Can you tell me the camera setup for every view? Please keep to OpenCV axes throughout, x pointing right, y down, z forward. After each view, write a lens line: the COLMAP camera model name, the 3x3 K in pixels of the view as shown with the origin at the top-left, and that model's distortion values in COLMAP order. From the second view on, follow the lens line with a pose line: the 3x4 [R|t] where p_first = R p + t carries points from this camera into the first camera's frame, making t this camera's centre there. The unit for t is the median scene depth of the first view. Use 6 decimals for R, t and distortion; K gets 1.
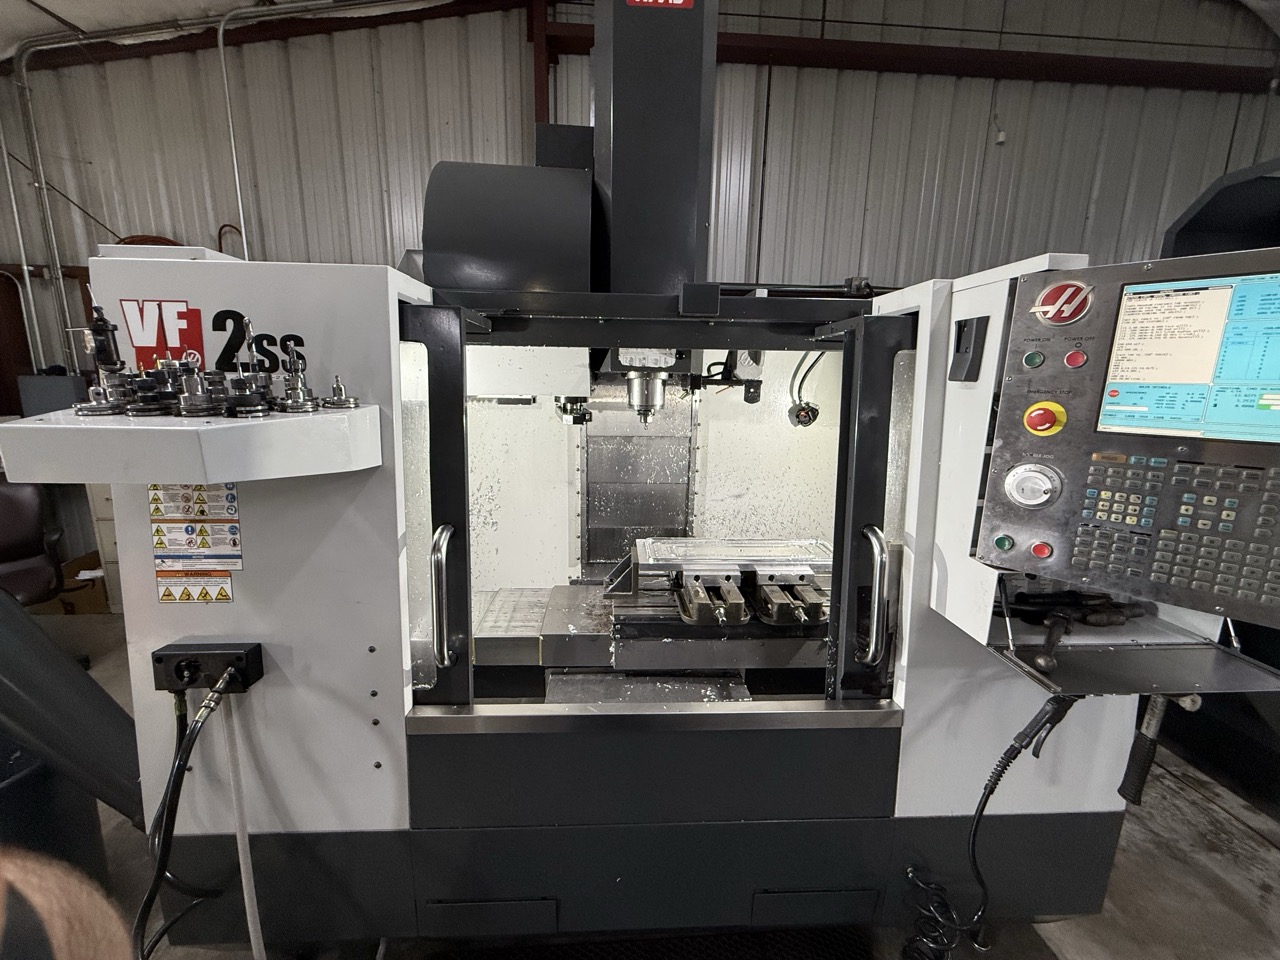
lens RADIAL K [[514.6, 0, 640.0], [0, 514.6, 480.0], [0, 0, 1]] dist [0.000611, 0.000093]
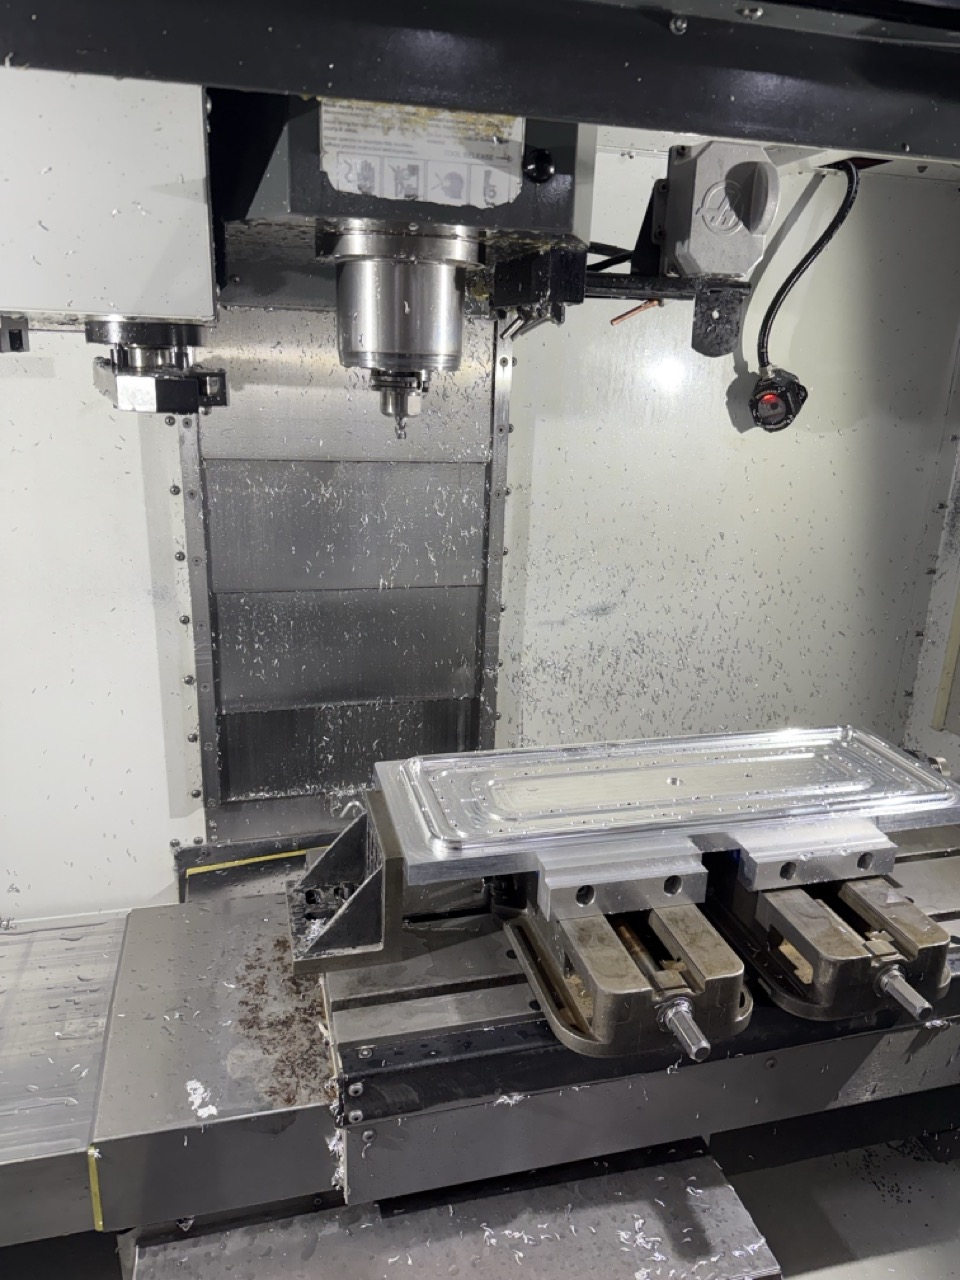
lens RADIAL K [[893.9, 0, 480.0], [0, 893.9, 640.0], [0, 0, 1]] dist [0.077761, -0.115689]
pose [[0.978349, -0.048416, 0.201217, -0.059494], [0.026170, 0.993388, 0.111782, -0.035078], [-0.205299, -0.104095, 0.973148, 0.443396]]
